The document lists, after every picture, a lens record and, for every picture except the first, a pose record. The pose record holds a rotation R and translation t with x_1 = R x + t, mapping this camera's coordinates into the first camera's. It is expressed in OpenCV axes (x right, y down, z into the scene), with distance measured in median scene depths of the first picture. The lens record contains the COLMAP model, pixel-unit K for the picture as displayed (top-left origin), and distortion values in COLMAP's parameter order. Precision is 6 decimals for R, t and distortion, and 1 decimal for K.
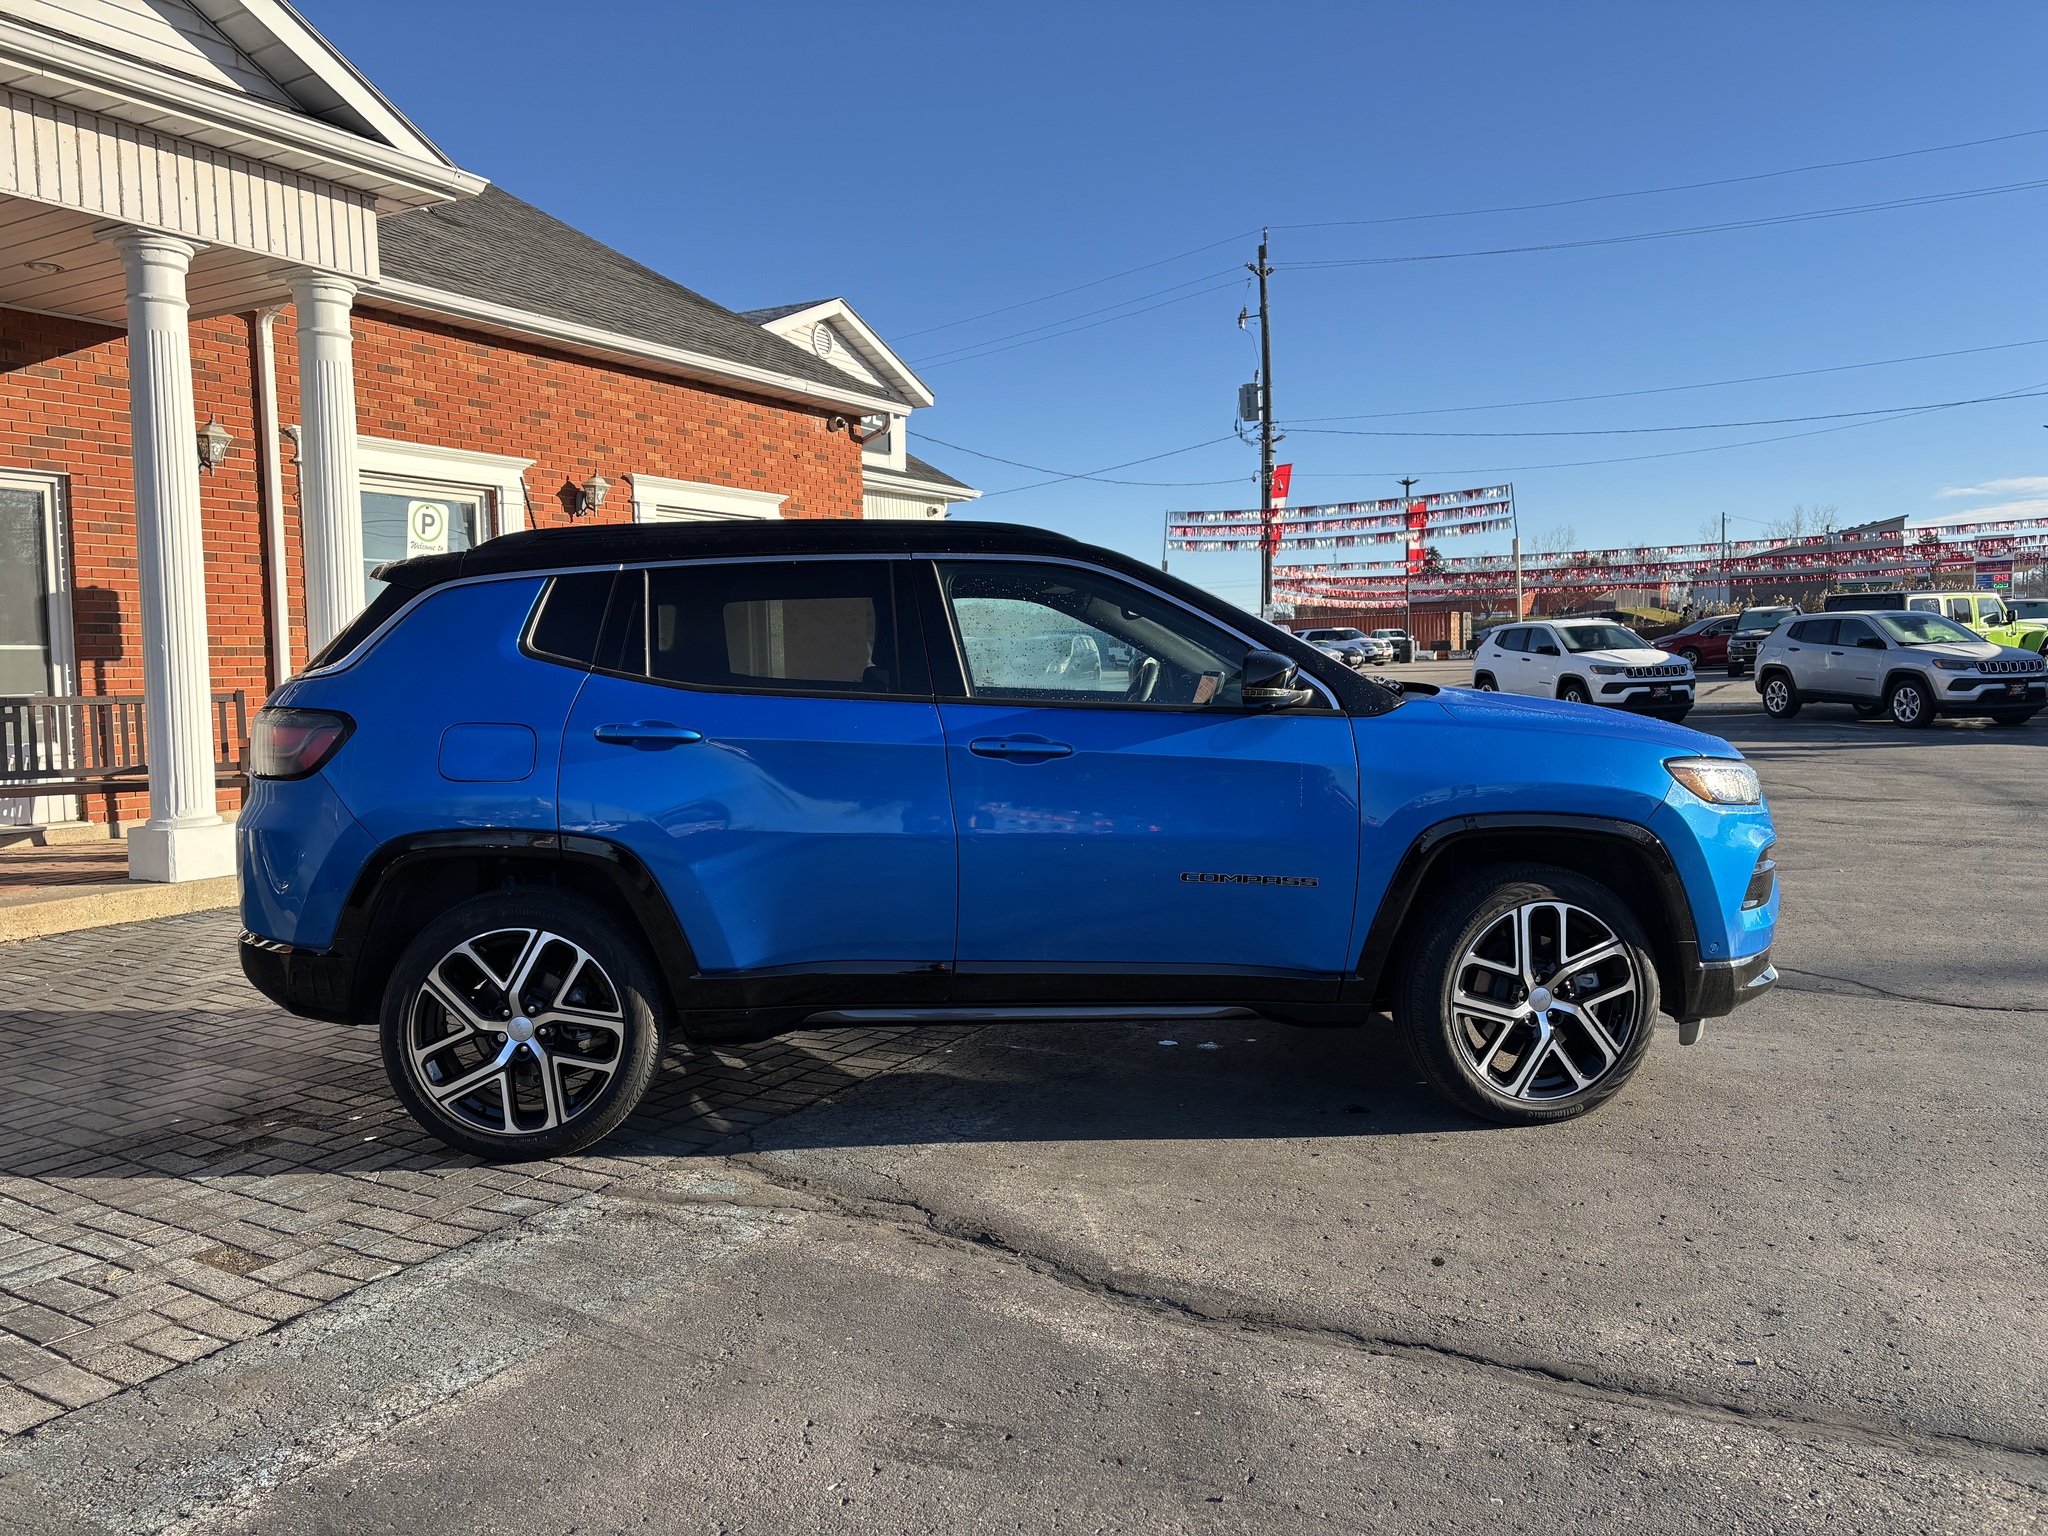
lens RADIAL K [[1528.2, 0, 1025.8], [0, 1528.2, 754.6], [0, 0, 1]] dist [0.051607, -0.045479]
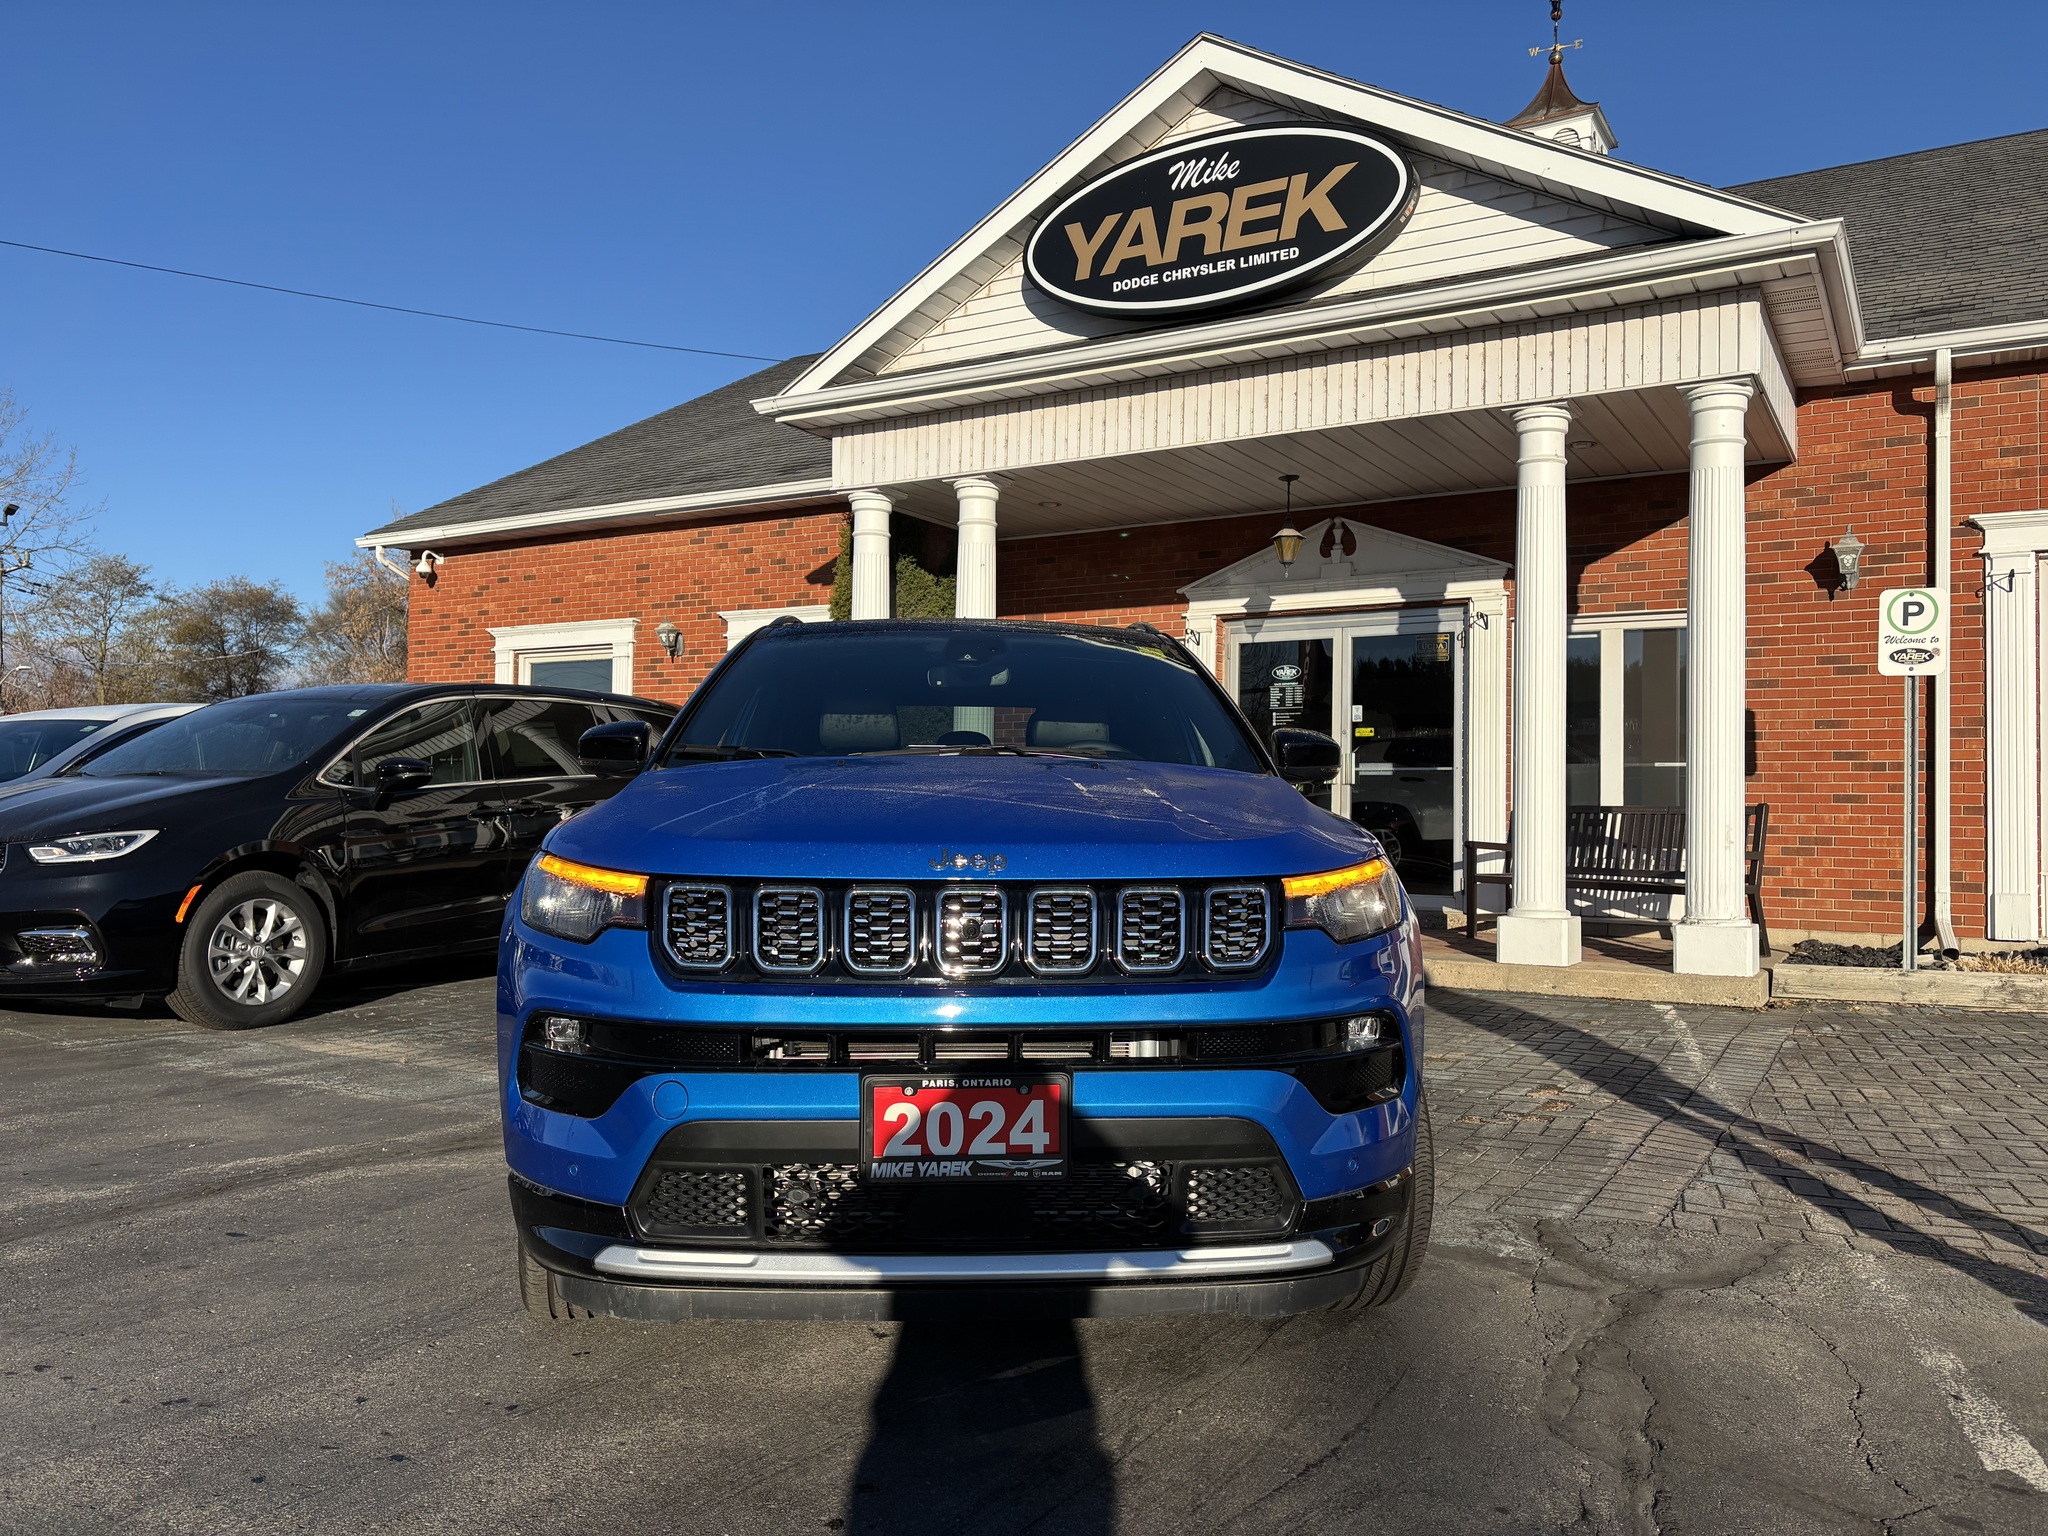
lens RADIAL K [[1528.2, 0, 1043.3], [0, 1528.2, 770.2], [0, 0, 1]] dist [0.051607, -0.045479]
pose [[-0.013272, -0.013628, -0.999819, 1.096040], [-0.071361, 0.997370, -0.012647, -0.038577], [0.997362, 0.071180, -0.014210, 1.221744]]
